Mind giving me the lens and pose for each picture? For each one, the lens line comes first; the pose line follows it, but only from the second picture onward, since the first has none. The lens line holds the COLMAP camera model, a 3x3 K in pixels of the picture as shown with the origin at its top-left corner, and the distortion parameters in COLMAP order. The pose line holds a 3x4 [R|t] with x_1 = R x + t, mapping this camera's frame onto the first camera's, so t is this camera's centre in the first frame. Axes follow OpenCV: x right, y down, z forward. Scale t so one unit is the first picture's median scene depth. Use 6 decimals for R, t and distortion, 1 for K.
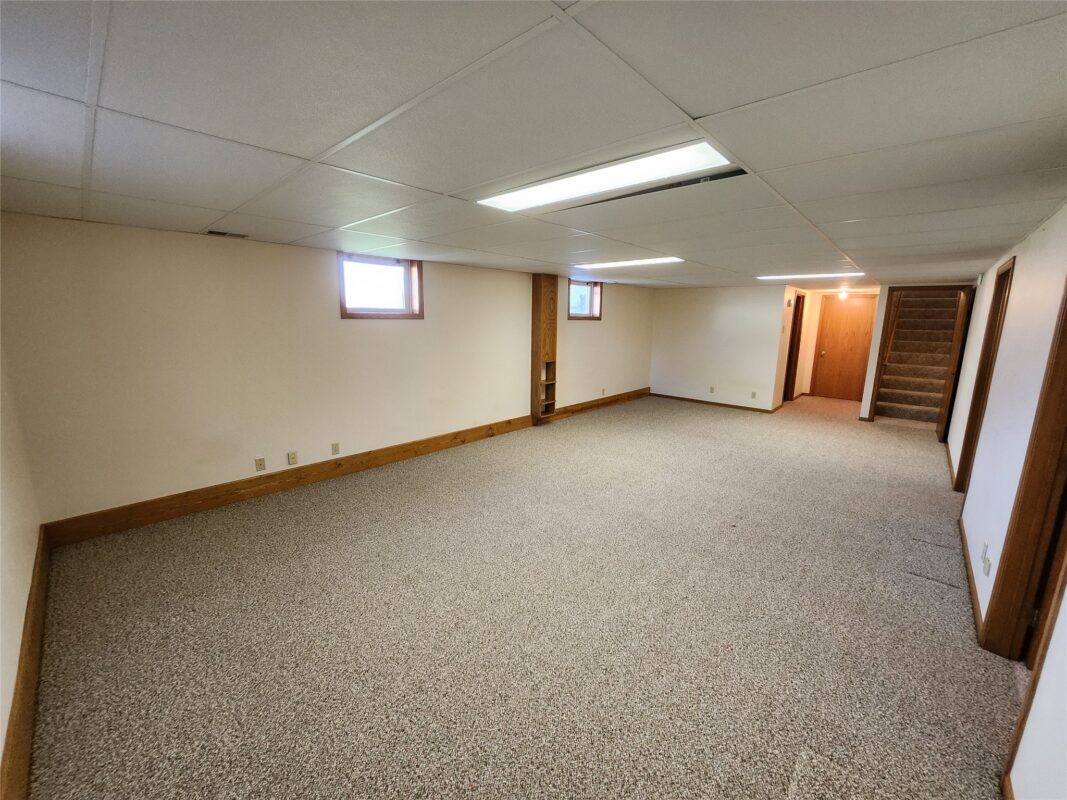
lens RADIAL K [[424.5, 0, 530.0], [0, 424.5, 398.1], [0, 0, 1]] dist [-0.018194, -0.000376]
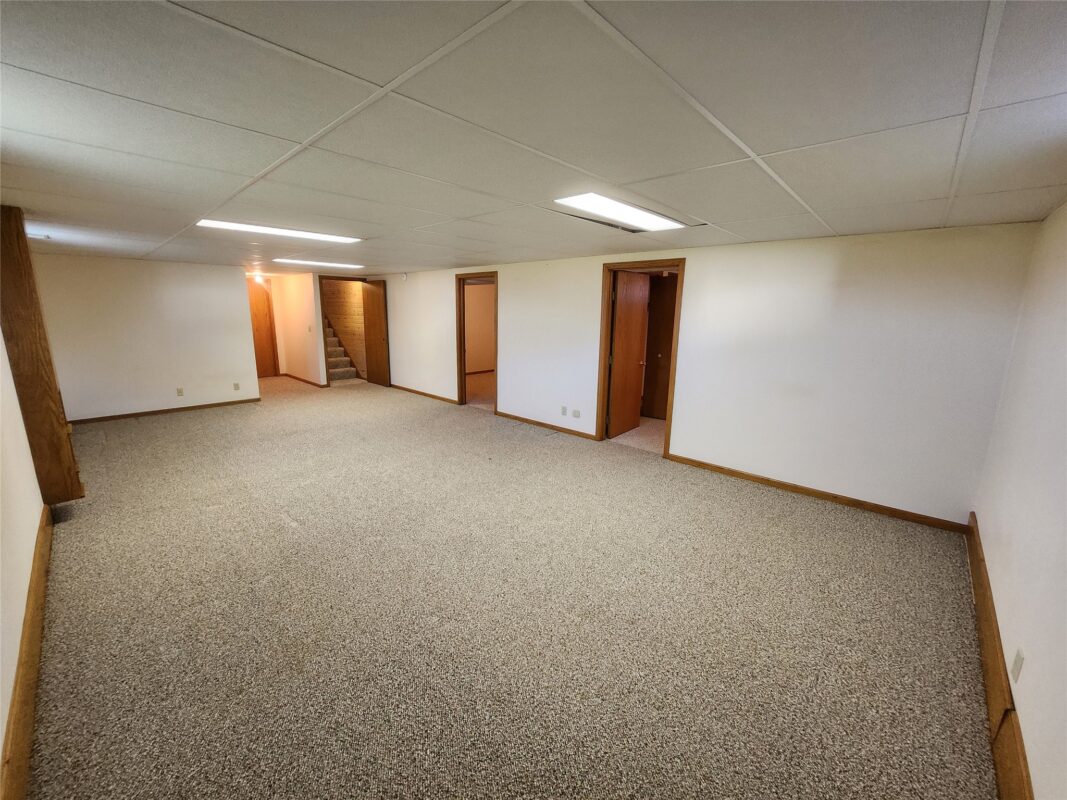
lens RADIAL K [[424.5, 0, 529.5], [0, 424.5, 399.6], [0, 0, 1]] dist [-0.018194, -0.000376]
pose [[-0.002504, -0.220664, 0.975347, -0.795698], [0.170767, 0.960929, 0.217841, -0.153736], [-0.985308, 0.167103, 0.035276, 0.781454]]
